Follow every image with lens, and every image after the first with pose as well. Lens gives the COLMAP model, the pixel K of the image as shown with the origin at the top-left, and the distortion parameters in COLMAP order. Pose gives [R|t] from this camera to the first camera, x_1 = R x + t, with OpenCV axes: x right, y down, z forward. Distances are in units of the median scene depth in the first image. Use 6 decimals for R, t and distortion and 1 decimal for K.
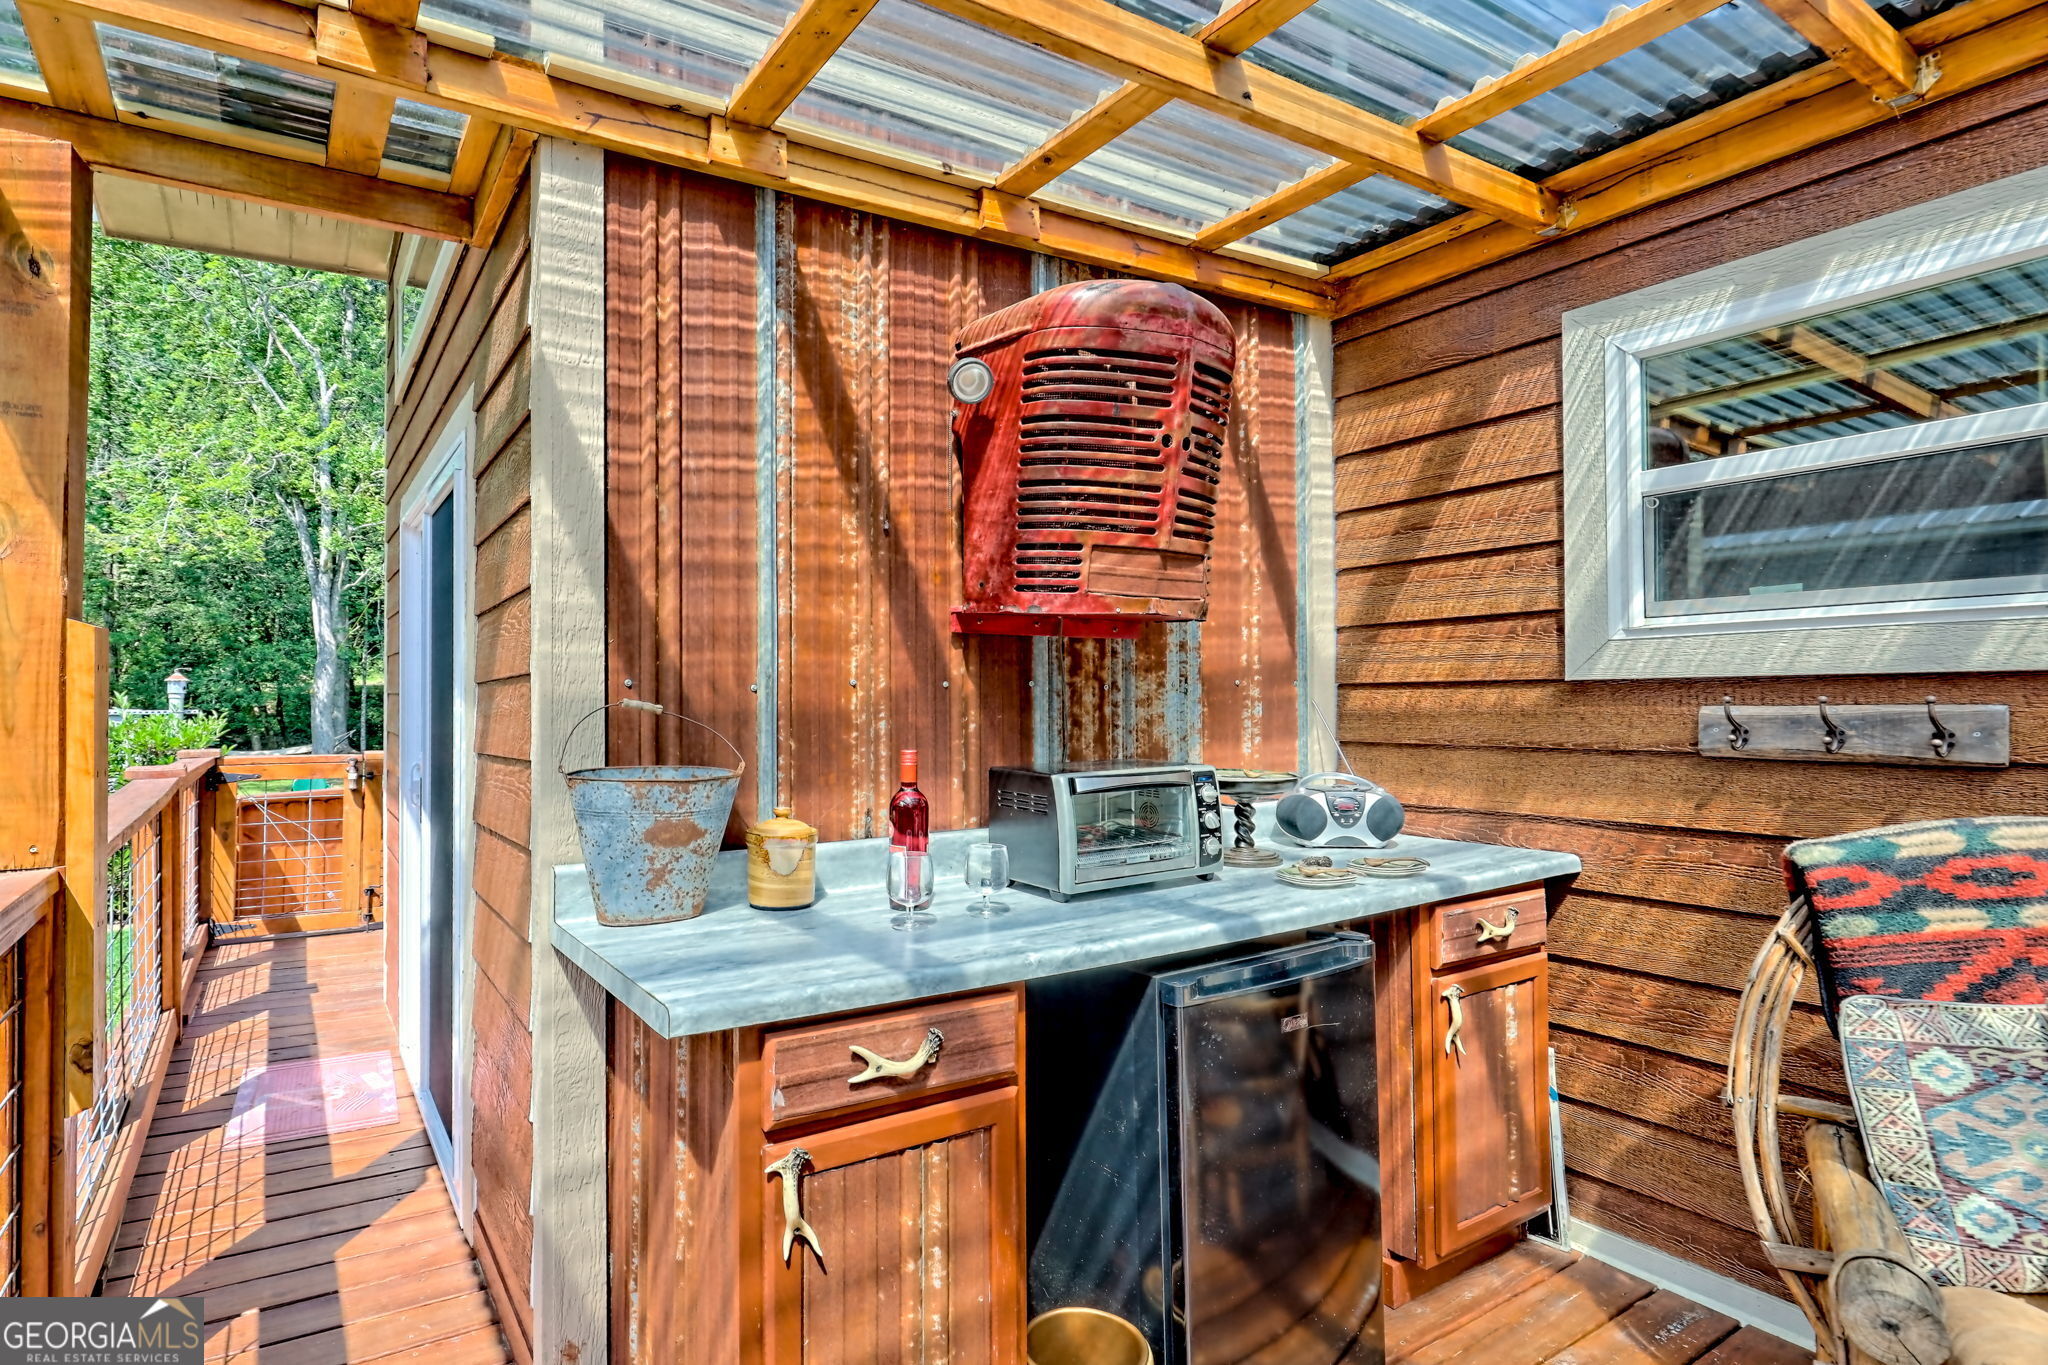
lens RADIAL K [[1102.1, 0, 1025.0], [0, 1102.1, 672.2], [0, 0, 1]] dist [-0.000193, 0.000002]
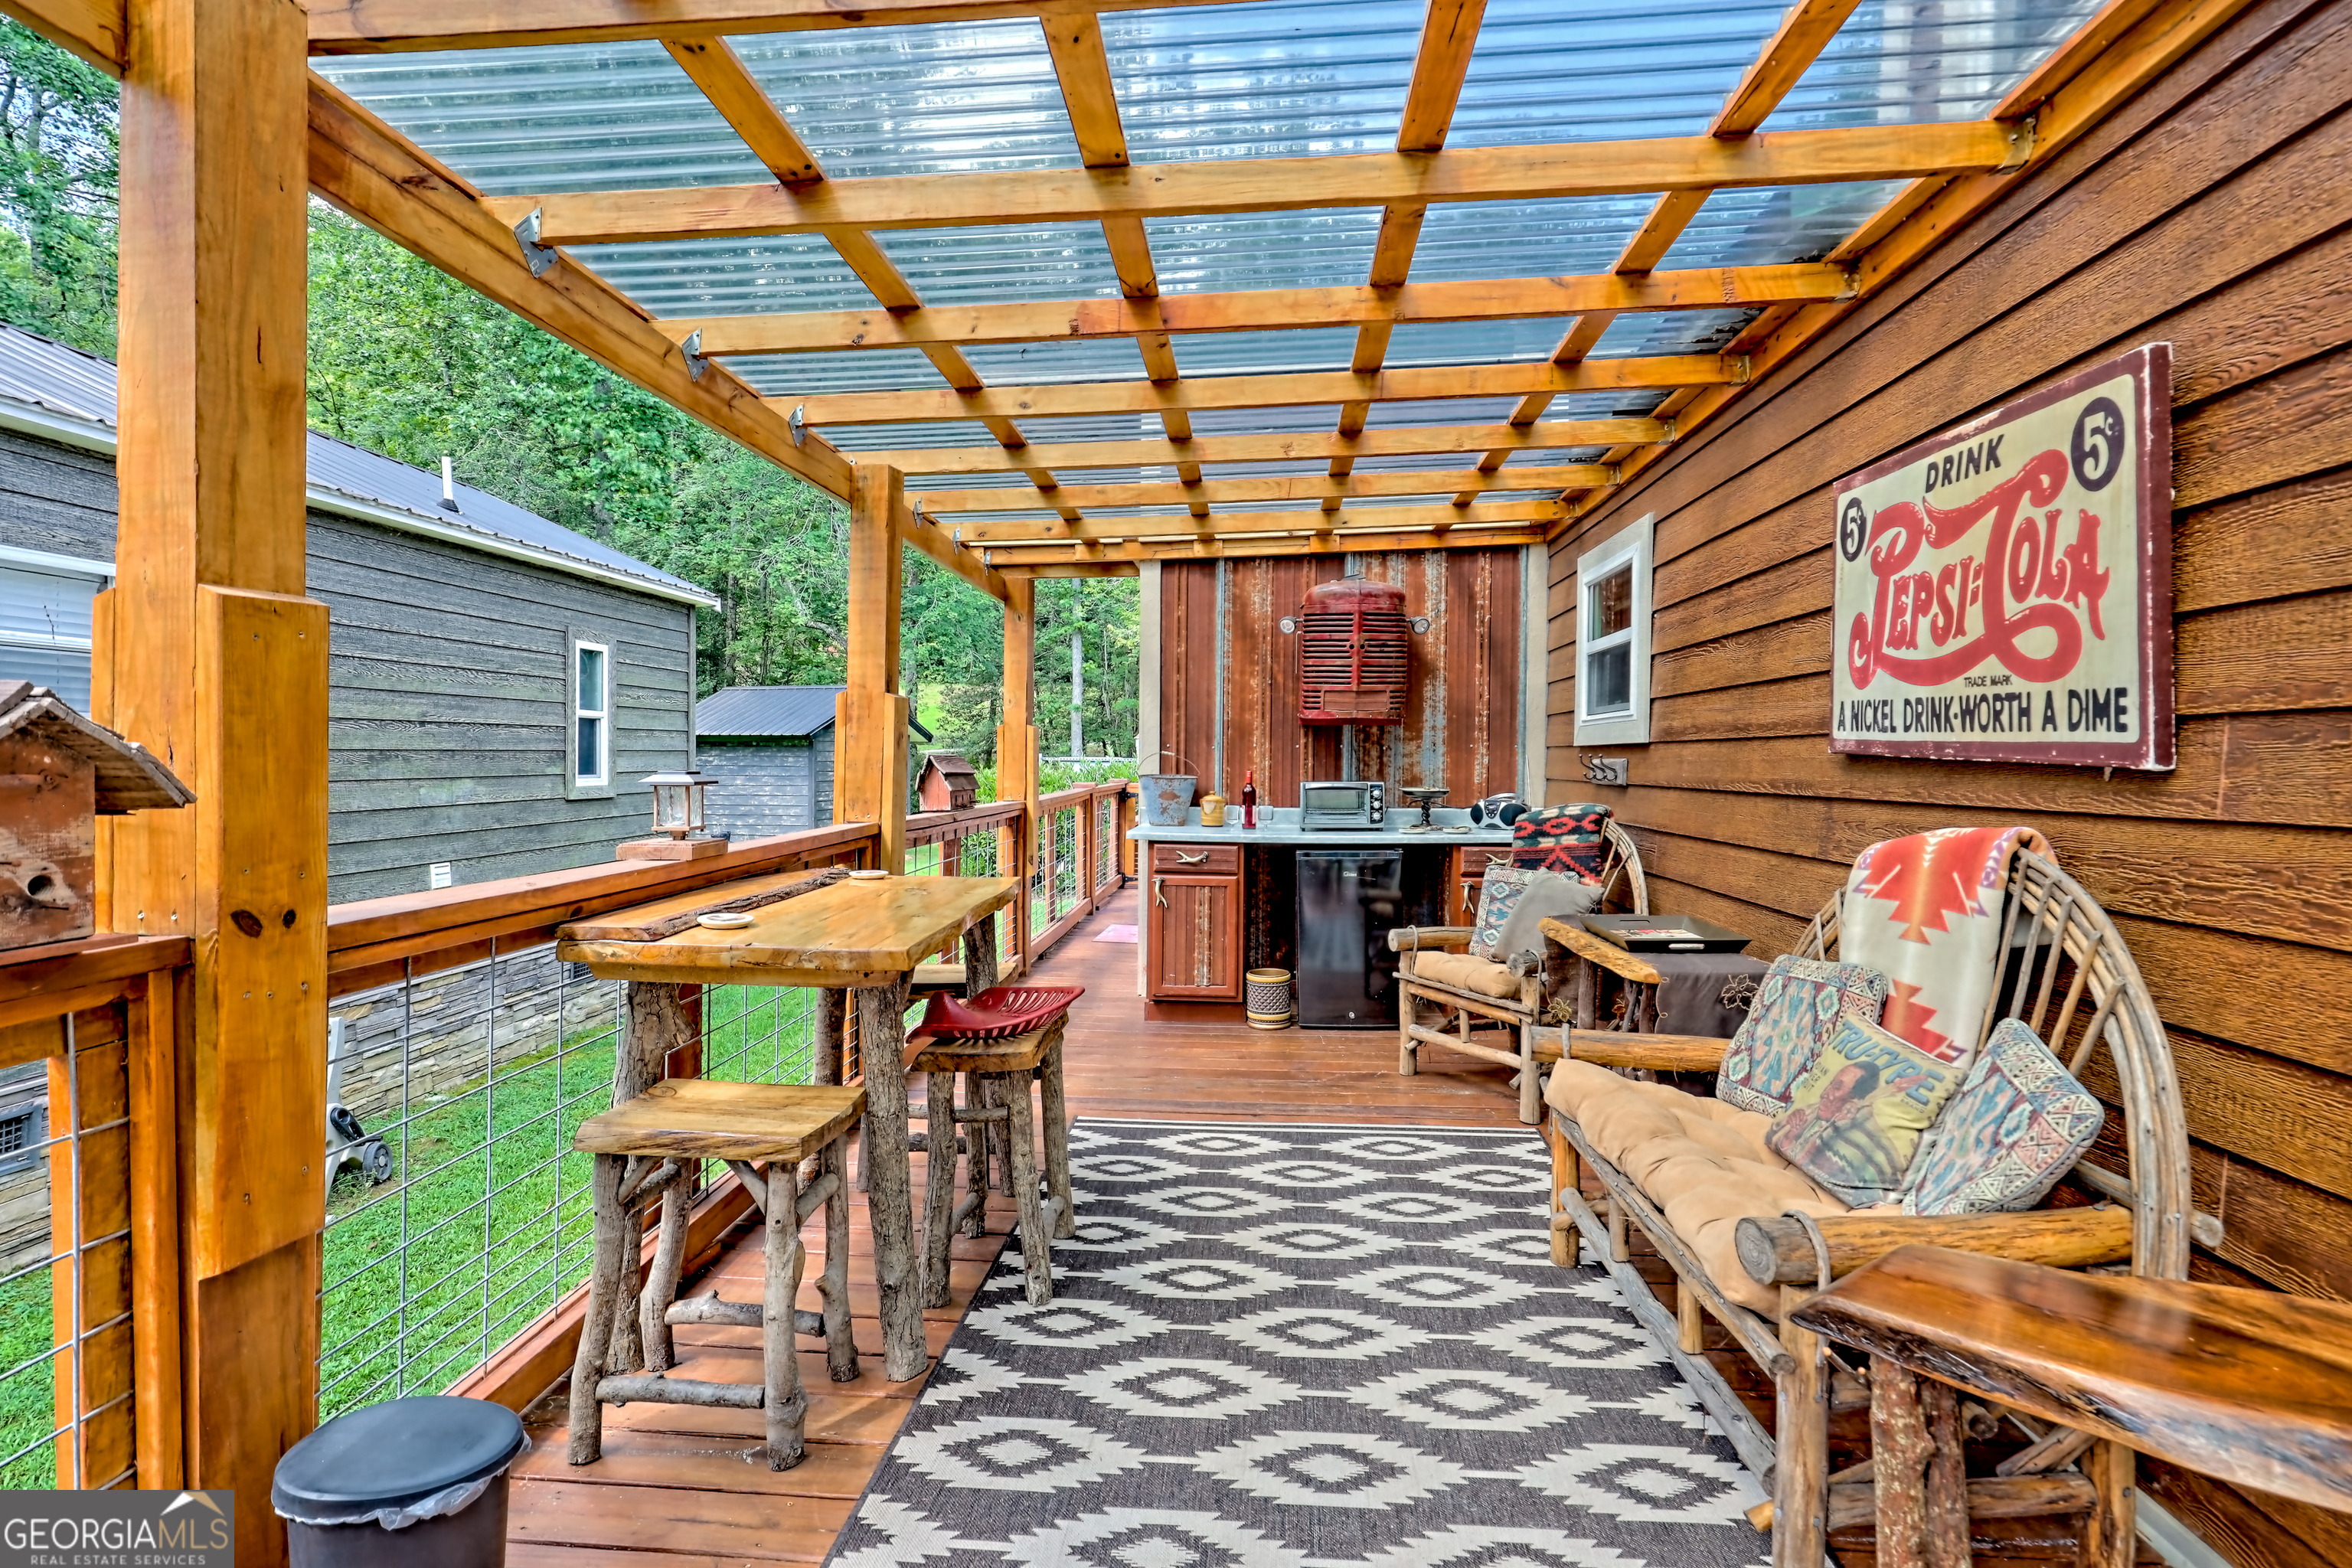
lens RADIAL K [[1087.1, 0, 1170.4], [0, 1087.1, 772.4], [0, 0, 1]] dist [-0.000105, -0.000196]
pose [[0.784842, 0.017728, -0.619442, 1.224094], [0.003015, 0.999470, 0.032424, -0.010583], [0.619689, -0.027316, 0.784372, -1.060991]]
